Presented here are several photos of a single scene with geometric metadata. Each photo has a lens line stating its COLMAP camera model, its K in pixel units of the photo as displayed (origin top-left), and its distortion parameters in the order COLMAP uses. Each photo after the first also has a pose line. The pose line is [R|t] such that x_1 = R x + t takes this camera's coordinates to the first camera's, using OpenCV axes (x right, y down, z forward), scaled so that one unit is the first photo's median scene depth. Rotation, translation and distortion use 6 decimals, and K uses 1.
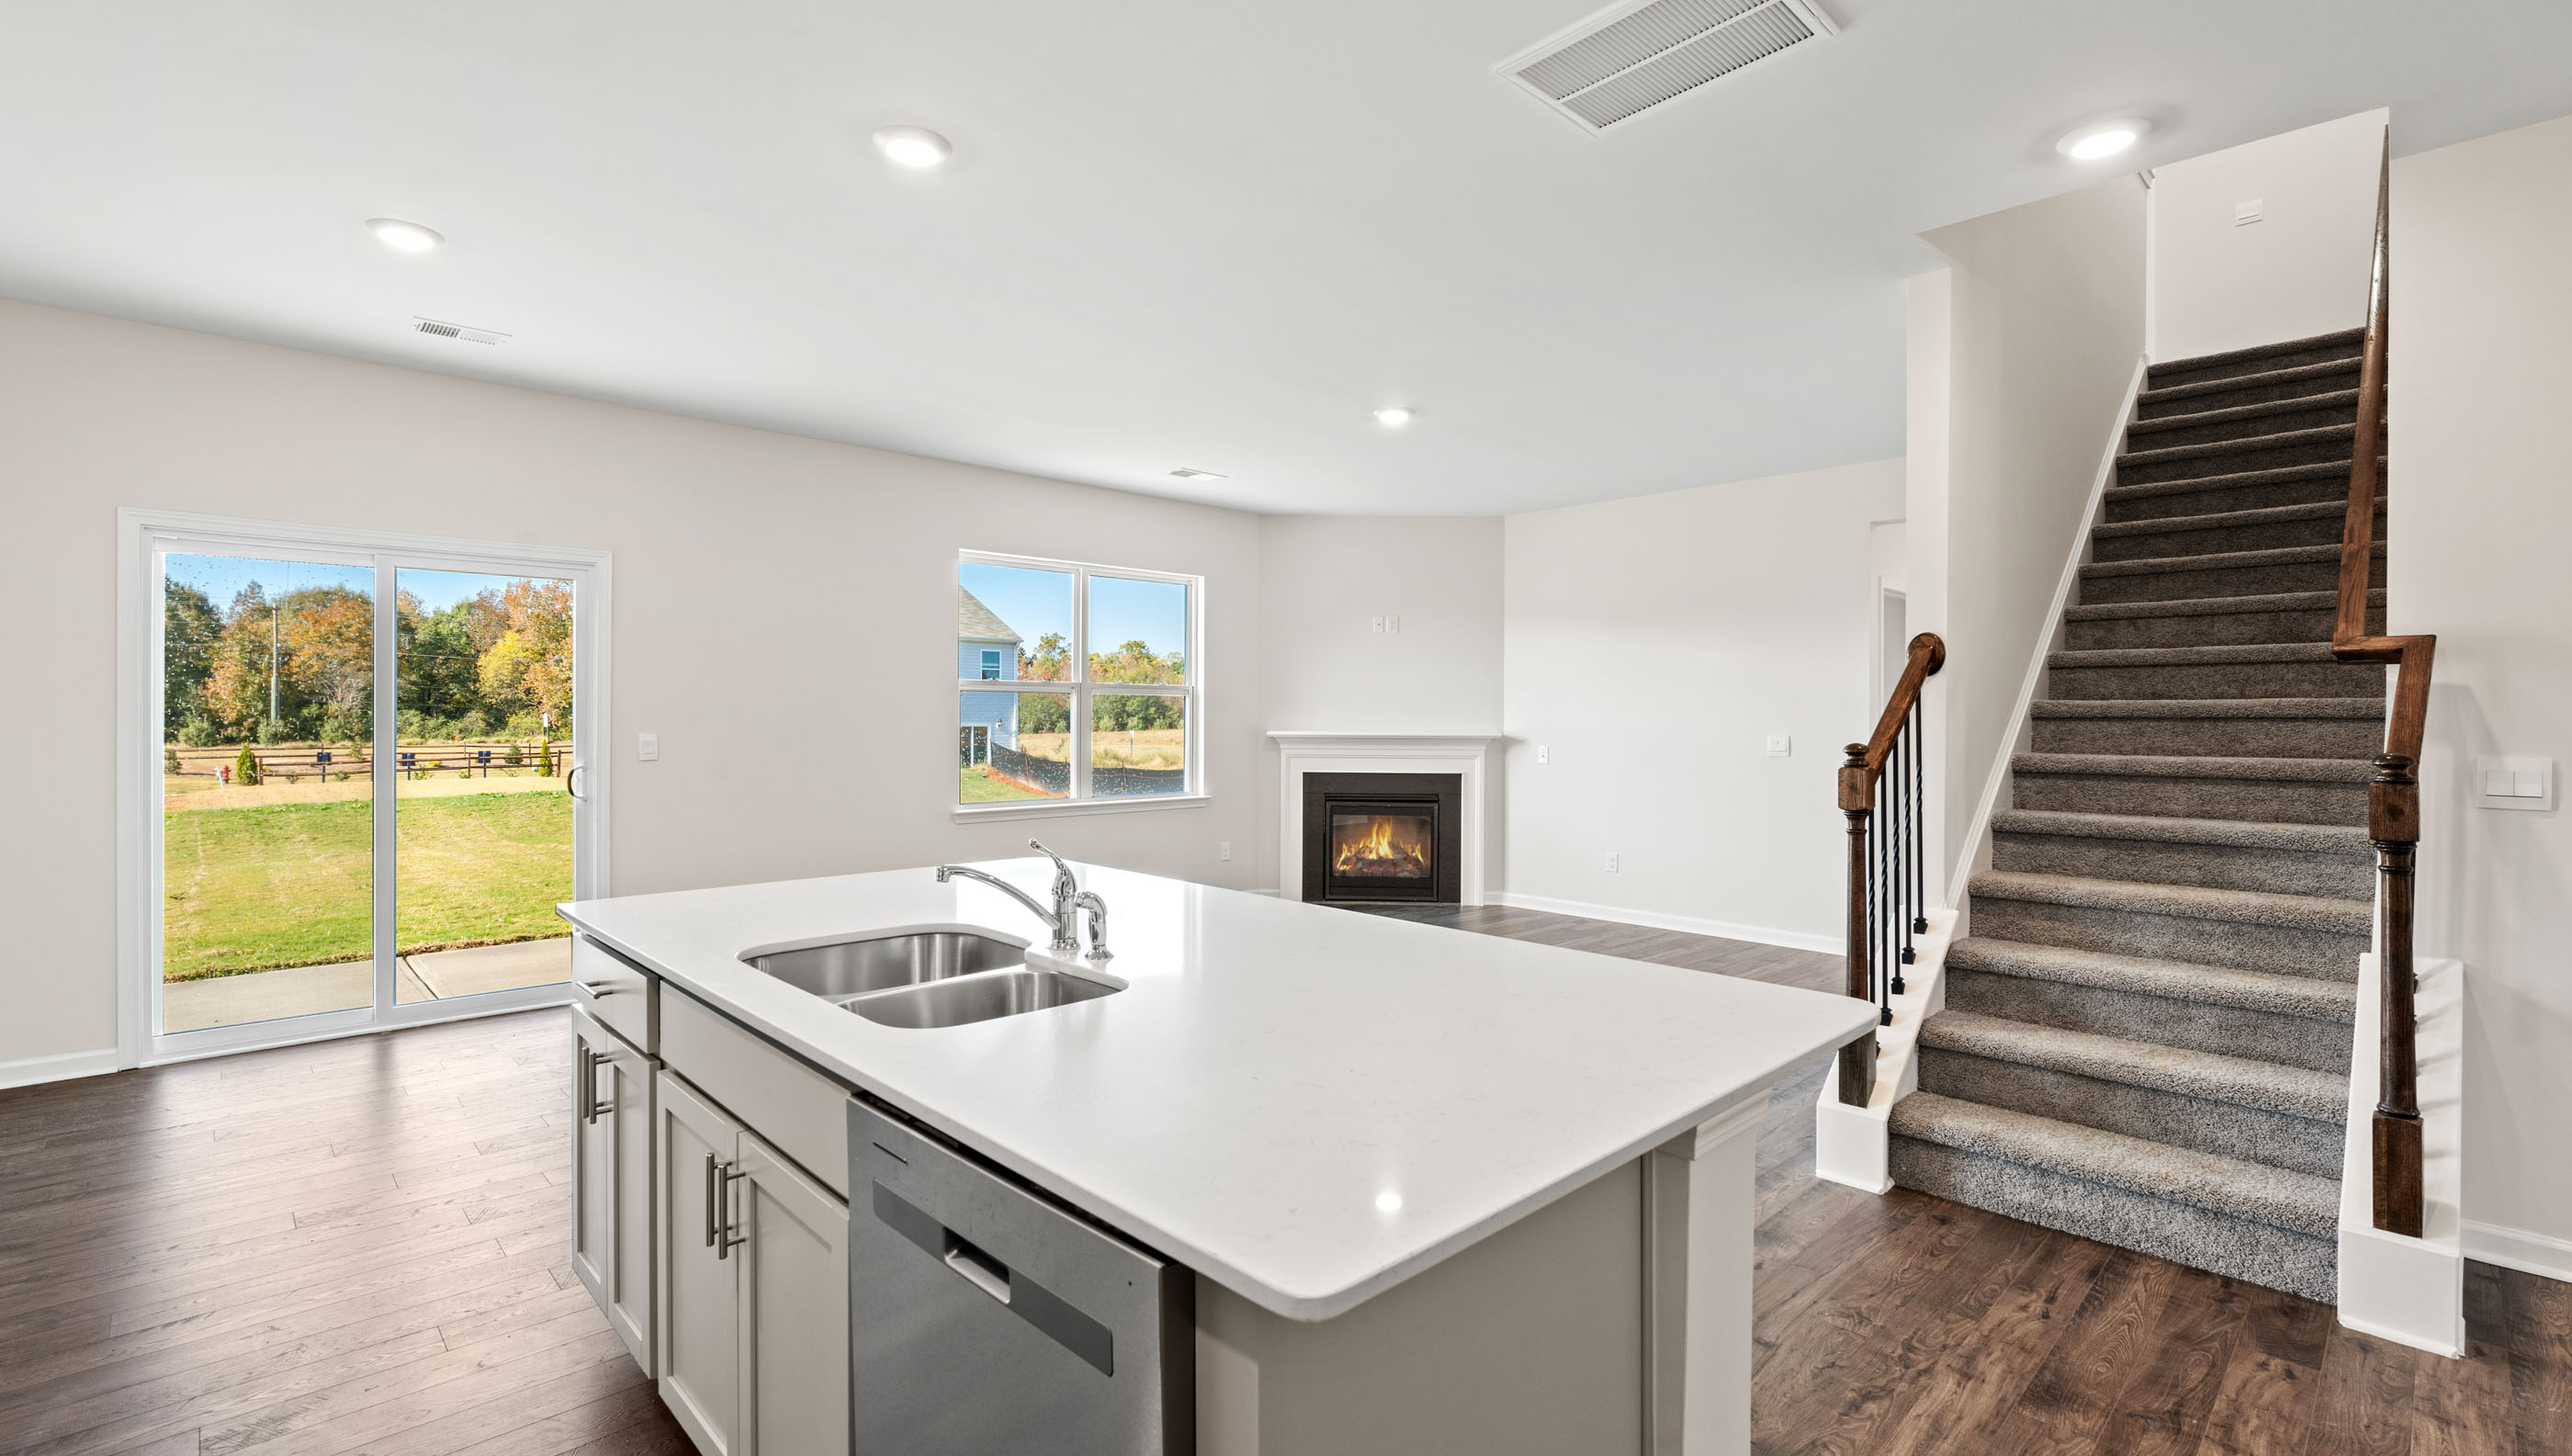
lens RADIAL K [[1111.9, 0, 1279.4], [0, 1111.9, 719.5], [0, 0, 1]] dist [-0.009122, 0.001078]
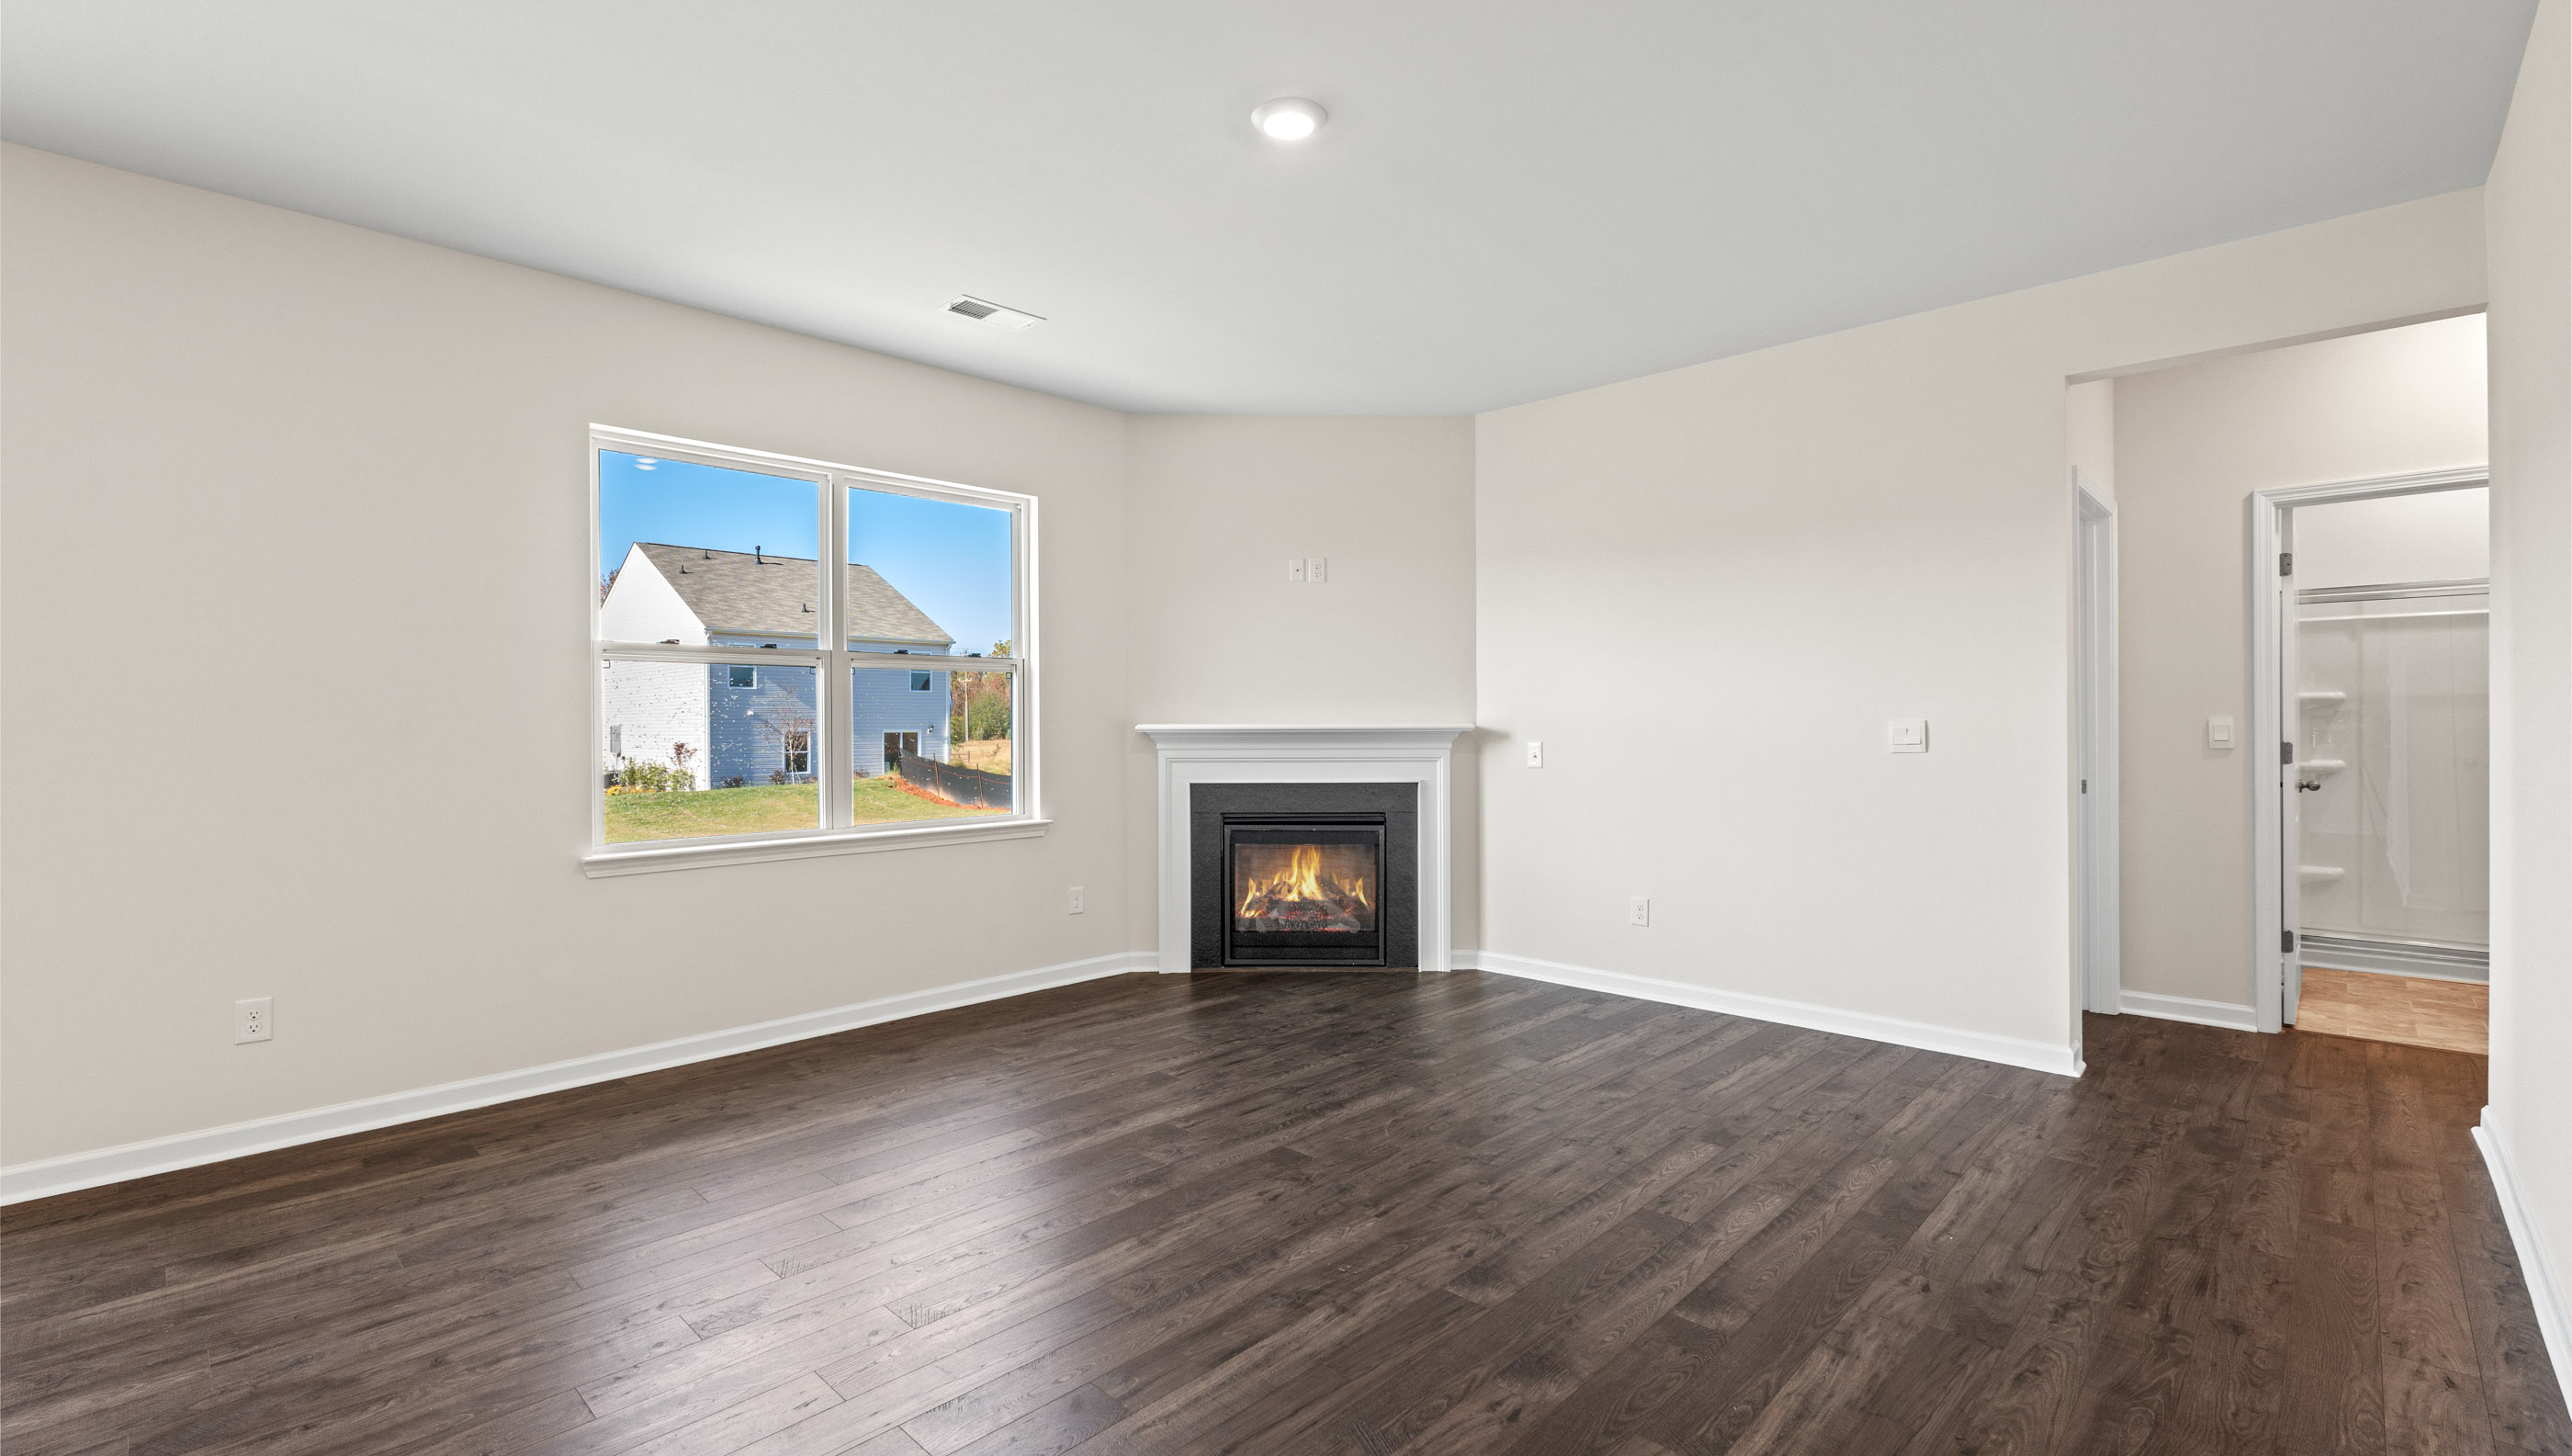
lens RADIAL K [[1111.9, 0, 1265.6], [0, 1111.9, 721.6], [0, 0, 1]] dist [-0.009122, 0.001078]
pose [[0.999476, -0.009467, 0.030955, 0.047214], [0.009525, 0.999953, -0.001729, 0.010827], [-0.030937, 0.002023, 0.999519, 0.304735]]
